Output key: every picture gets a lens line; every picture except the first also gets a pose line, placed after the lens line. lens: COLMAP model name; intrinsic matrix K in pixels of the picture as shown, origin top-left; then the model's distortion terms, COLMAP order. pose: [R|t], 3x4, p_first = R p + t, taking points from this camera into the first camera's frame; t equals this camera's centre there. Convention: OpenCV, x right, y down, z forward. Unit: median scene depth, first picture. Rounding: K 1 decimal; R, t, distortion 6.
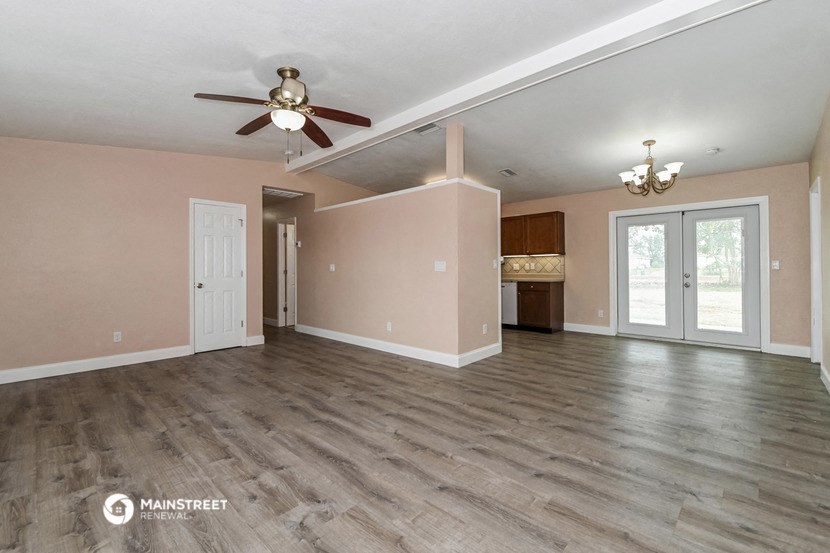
lens RADIAL K [[358.3, 0, 417.1], [0, 358.3, 267.5], [0, 0, 1]] dist [-0.002685, -0.000841]
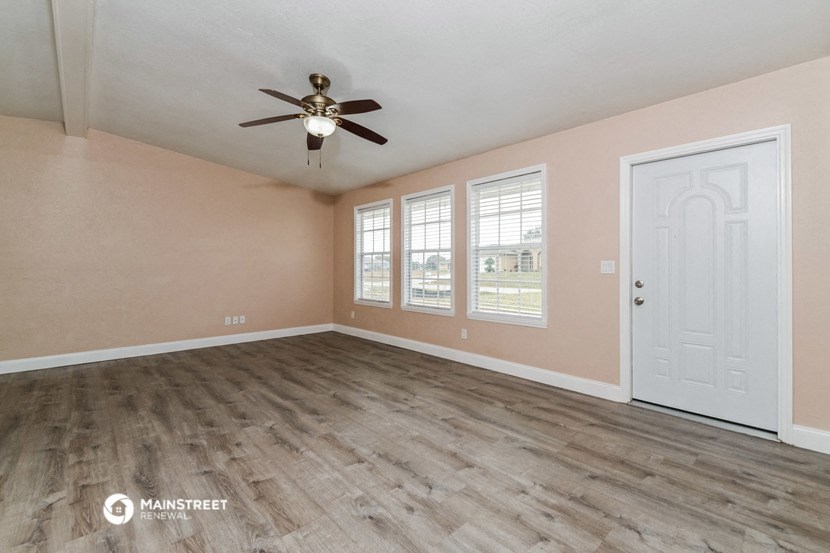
lens RADIAL K [[358.3, 0, 417.1], [0, 358.3, 267.5], [0, 0, 1]] dist [-0.002685, -0.000841]
pose [[-0.998120, 0.003392, 0.061197, -0.642839], [0.003098, 0.999983, -0.004899, 0.007697], [-0.061212, -0.004700, -0.998114, 1.843750]]
